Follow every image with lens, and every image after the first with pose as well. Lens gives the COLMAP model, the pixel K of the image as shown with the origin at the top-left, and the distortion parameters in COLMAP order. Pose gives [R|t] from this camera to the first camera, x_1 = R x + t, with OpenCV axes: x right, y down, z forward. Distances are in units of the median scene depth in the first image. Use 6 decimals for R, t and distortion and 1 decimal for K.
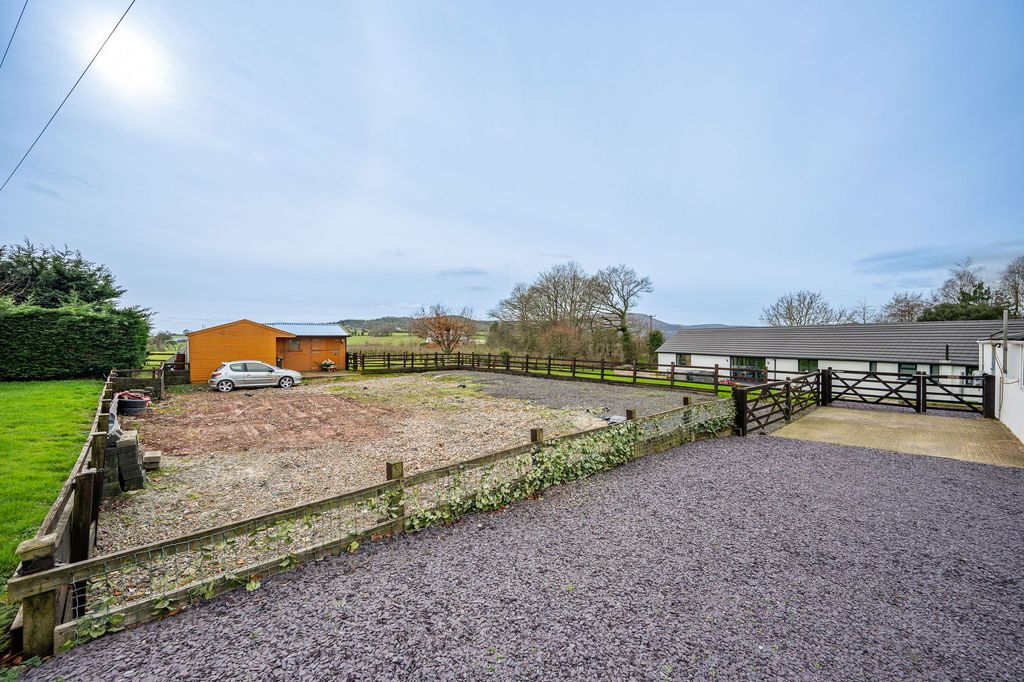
lens RADIAL K [[402.6, 0, 514.0], [0, 402.6, 346.4], [0, 0, 1]] dist [-0.001102, 0.000043]
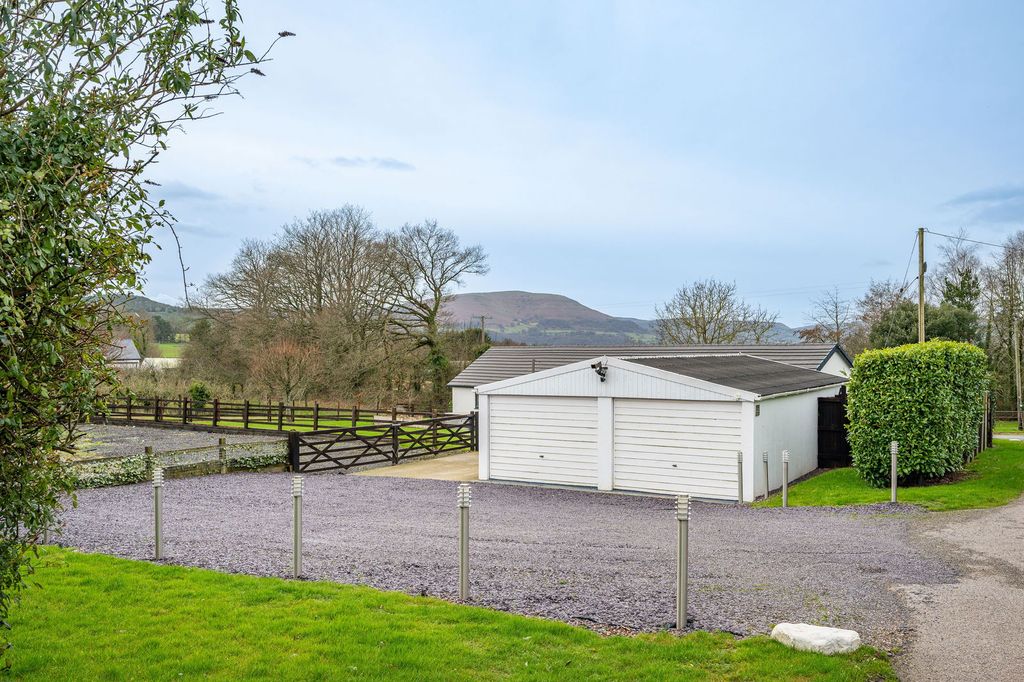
lens RADIAL K [[908.9, 0, 522.3], [0, 908.9, 368.0], [0, 0, 1]] dist [-0.003680, -0.003681]
pose [[0.964811, -0.009716, 0.262764, 0.177946], [0.009290, 0.999953, 0.002864, -0.026449], [-0.262779, -0.000322, 0.964856, -0.581578]]
